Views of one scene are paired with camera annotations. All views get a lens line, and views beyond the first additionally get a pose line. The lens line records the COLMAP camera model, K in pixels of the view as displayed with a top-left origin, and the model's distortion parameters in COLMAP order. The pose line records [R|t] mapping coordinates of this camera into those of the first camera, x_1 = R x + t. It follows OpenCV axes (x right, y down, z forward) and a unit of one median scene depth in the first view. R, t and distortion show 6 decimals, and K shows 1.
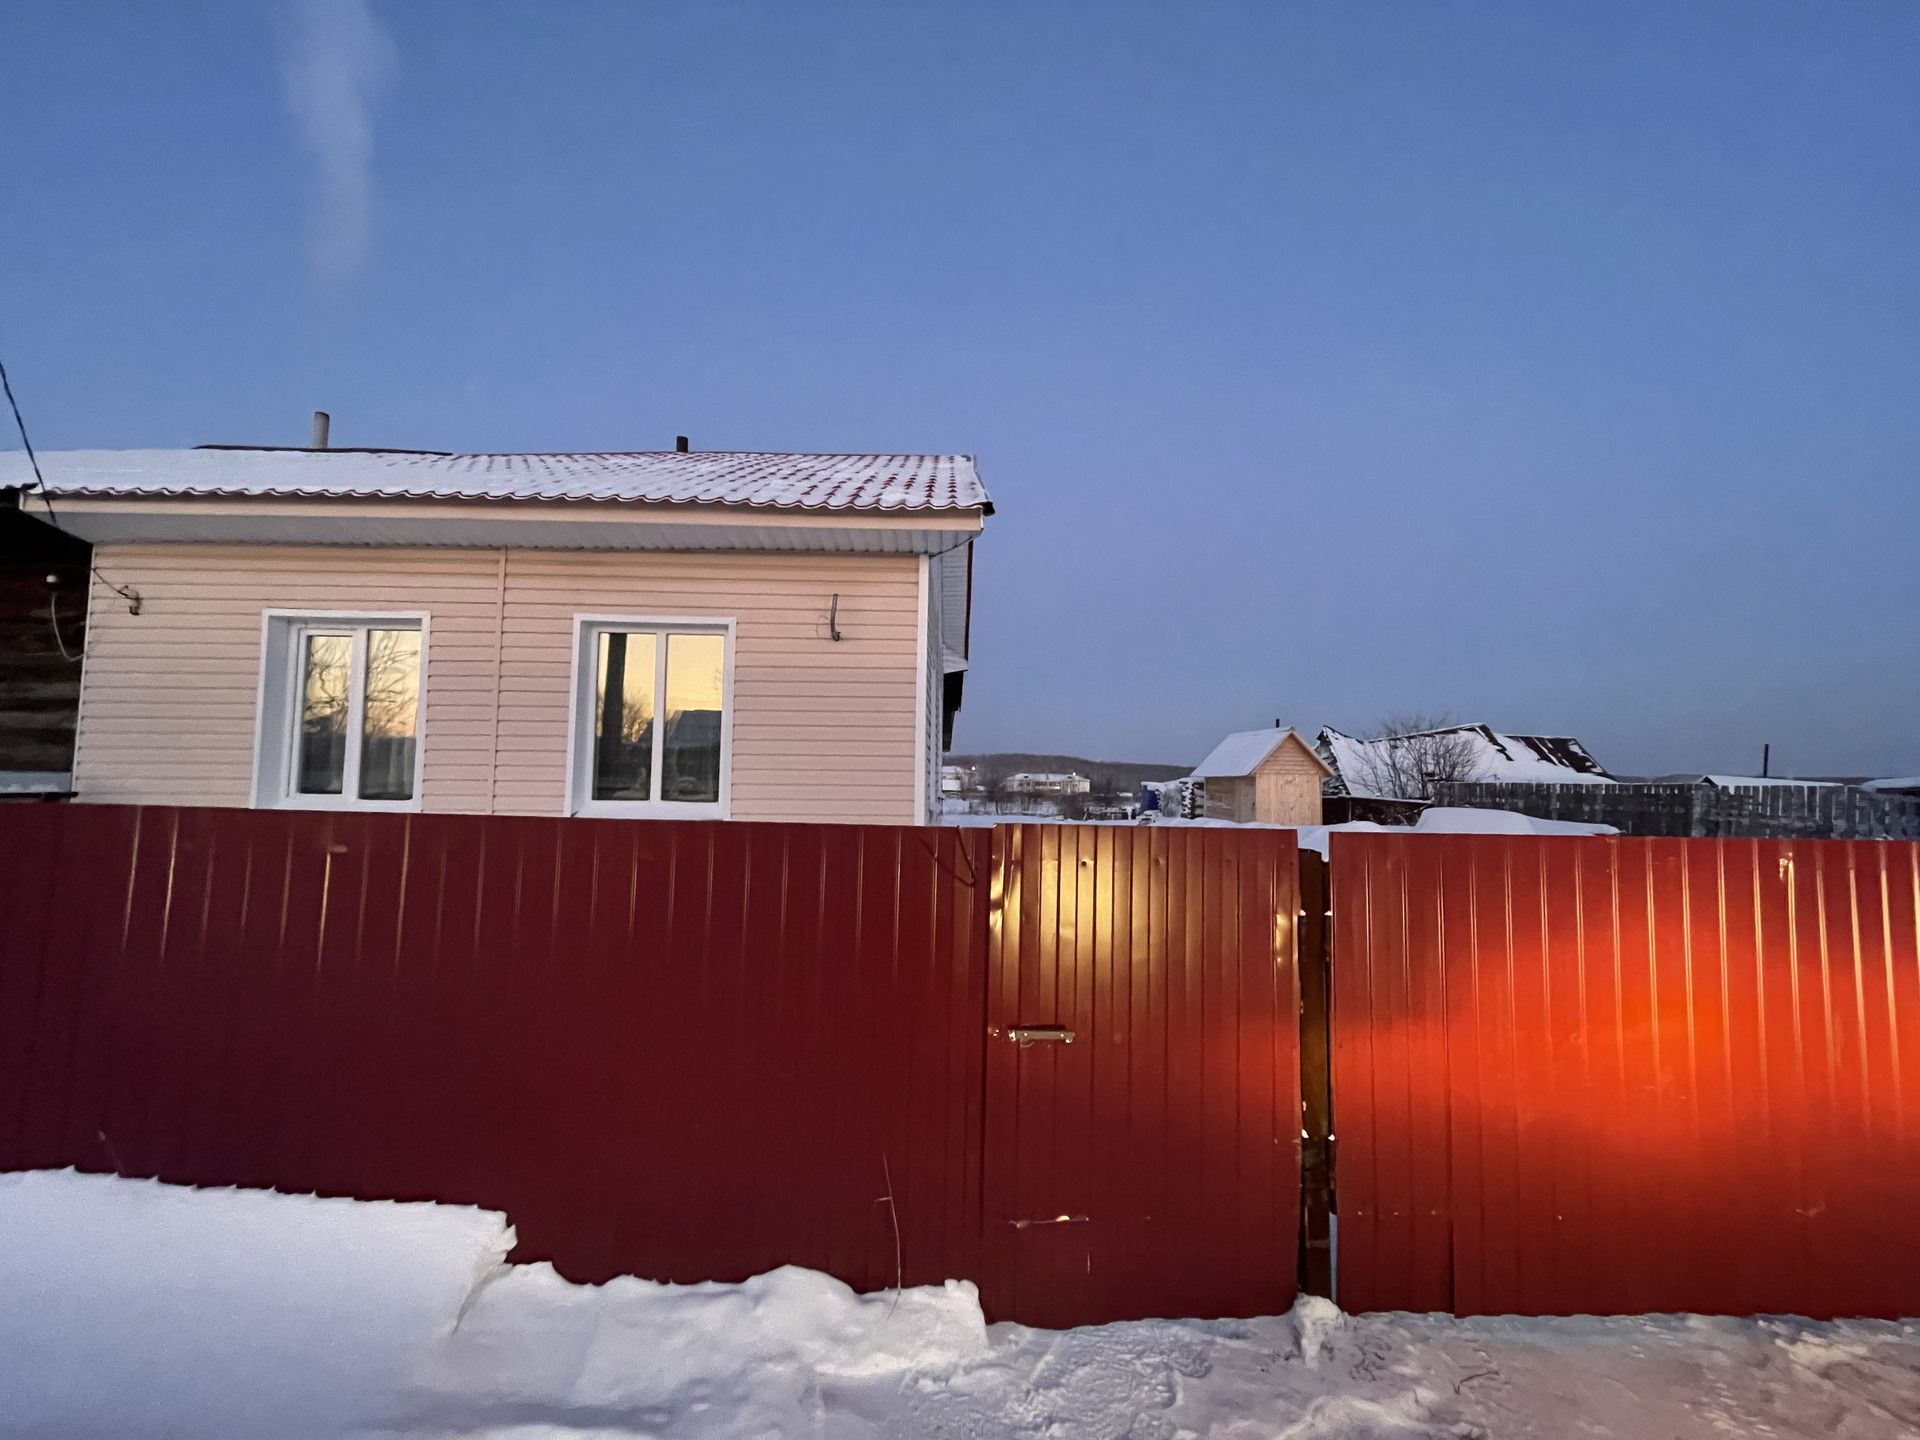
lens RADIAL K [[778.6, 0, 964.0], [0, 778.6, 717.1], [0, 0, 1]] dist [-0.002079, 0.000161]
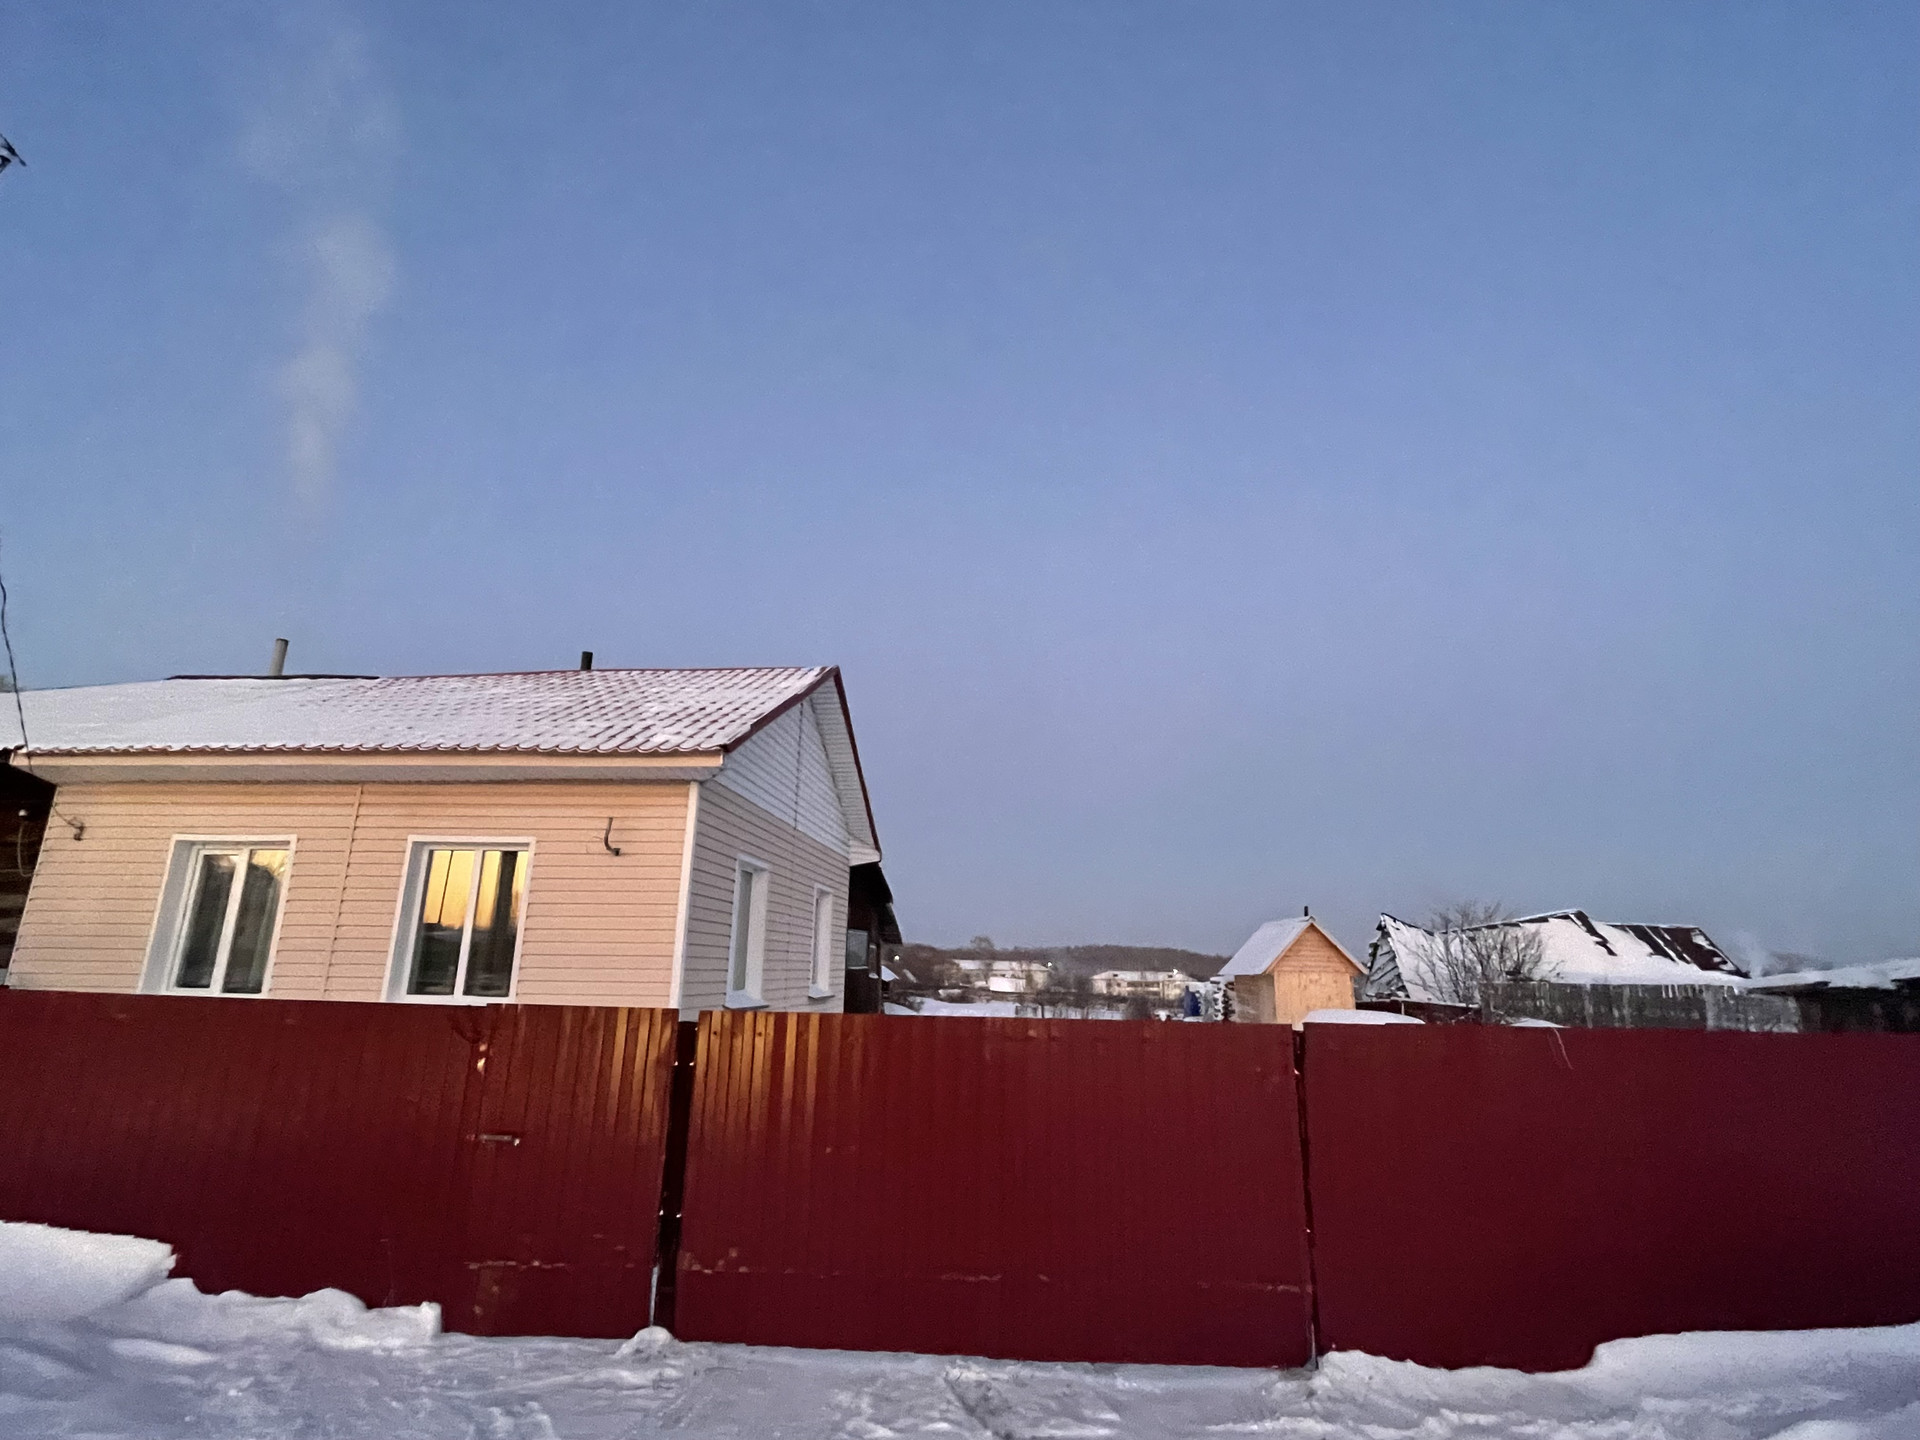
lens RADIAL K [[933.6, 0, 965.4], [0, 933.6, 713.7], [0, 0, 1]] dist [-0.001557, -0.001661]
pose [[0.996322, -0.021521, -0.082937, 0.485576], [0.004942, 0.980766, -0.195126, -0.030010], [0.085541, 0.193998, 0.977265, -0.383454]]
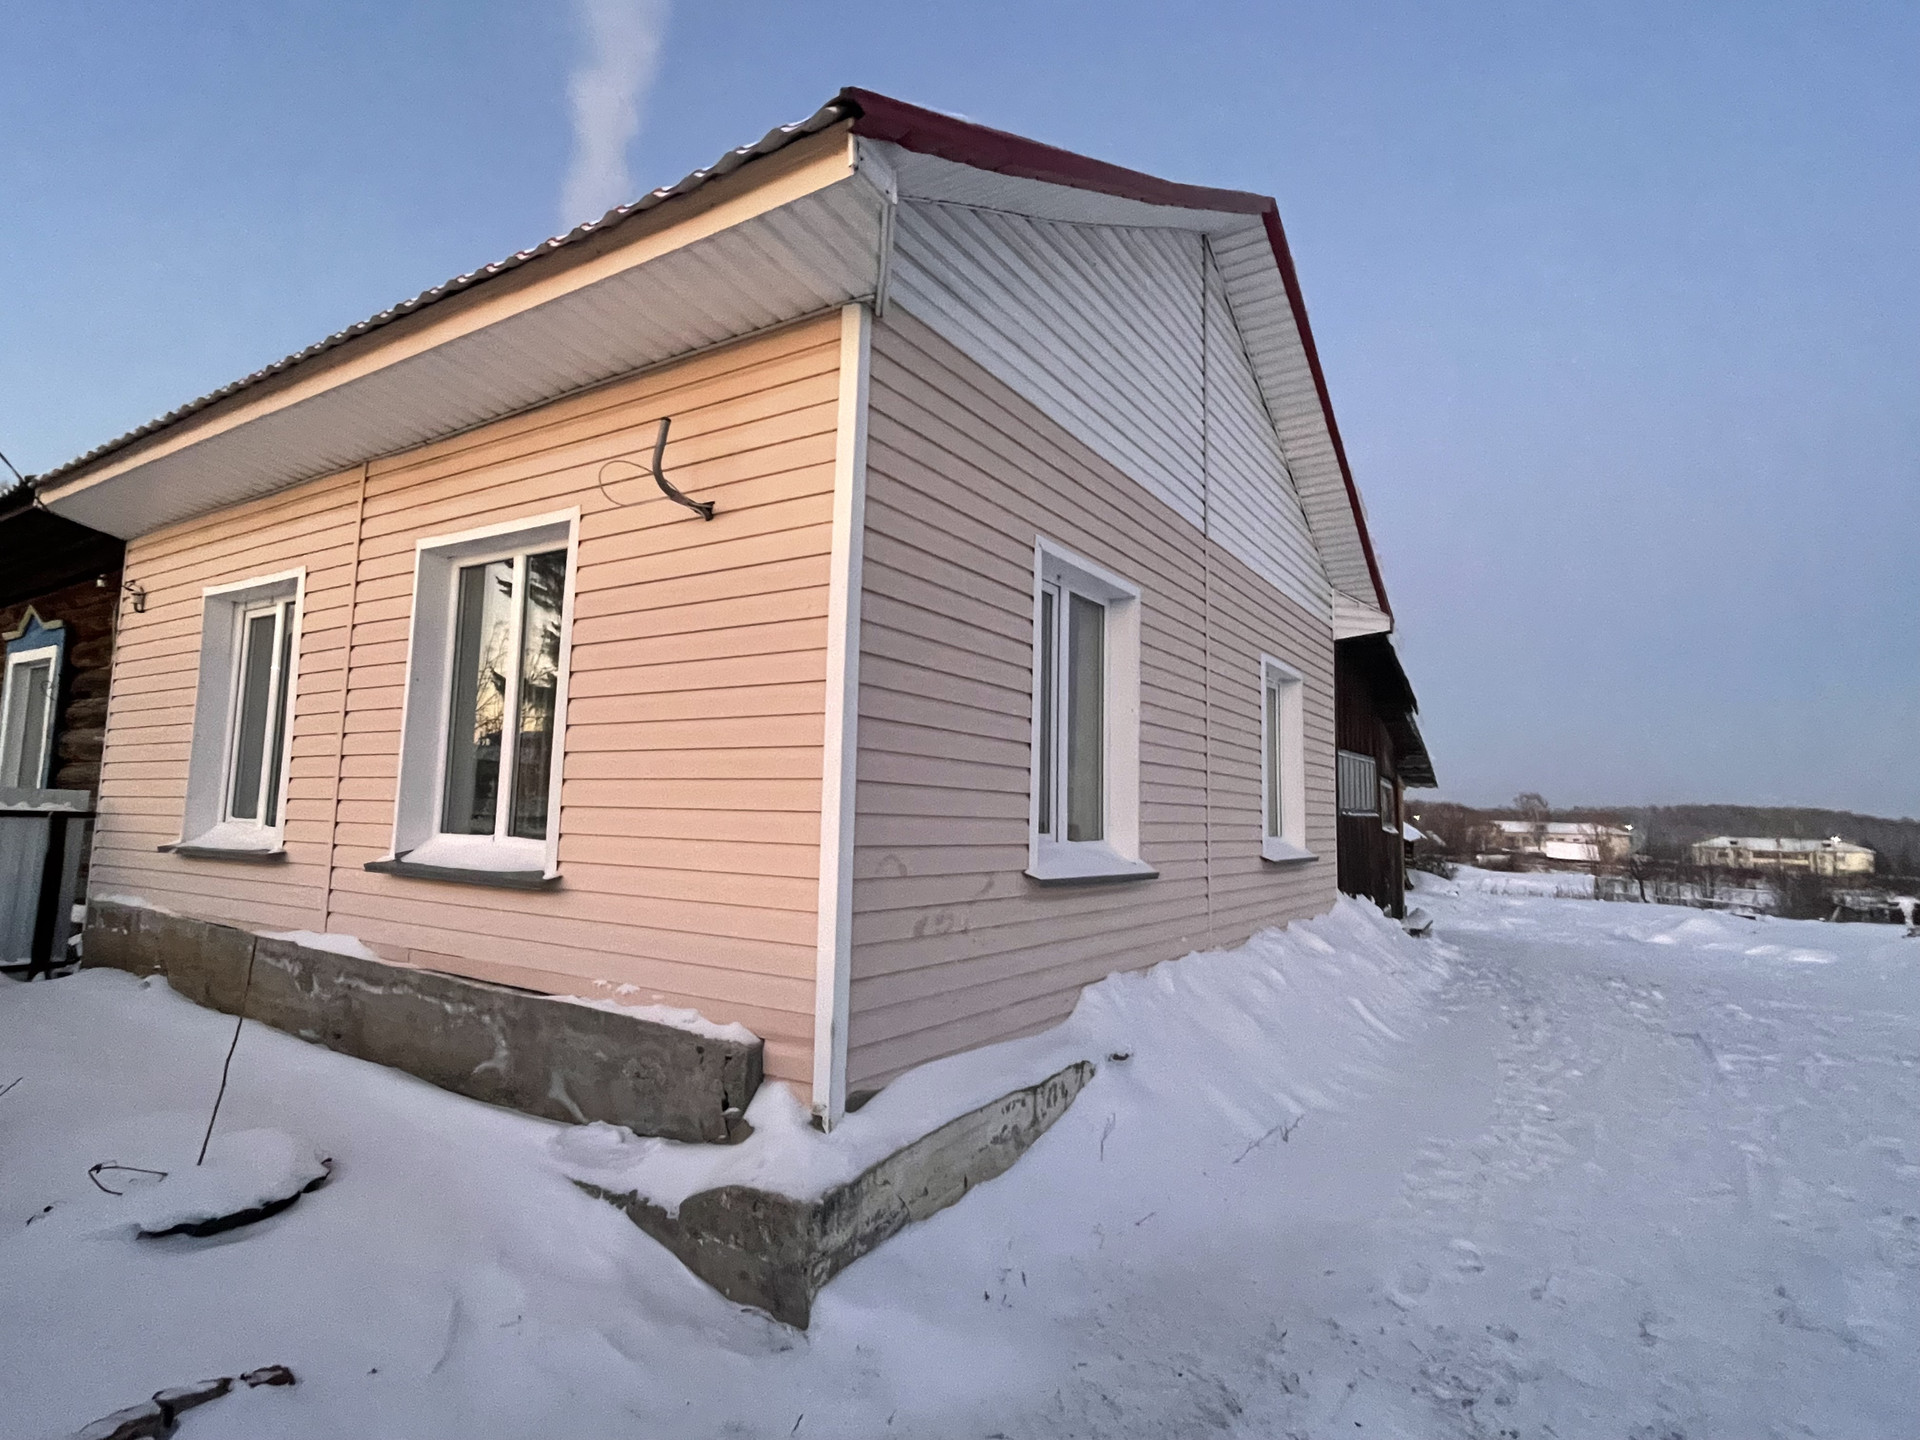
lens RADIAL K [[996.3, 0, 962.1], [0, 996.3, 713.1], [0, 0, 1]] dist [-0.004152, -0.000596]
pose [[0.834485, -0.048325, -0.548908, 0.312552], [0.023844, 0.998381, -0.051647, 0.061369], [0.550515, 0.030011, 0.834286, 0.559426]]
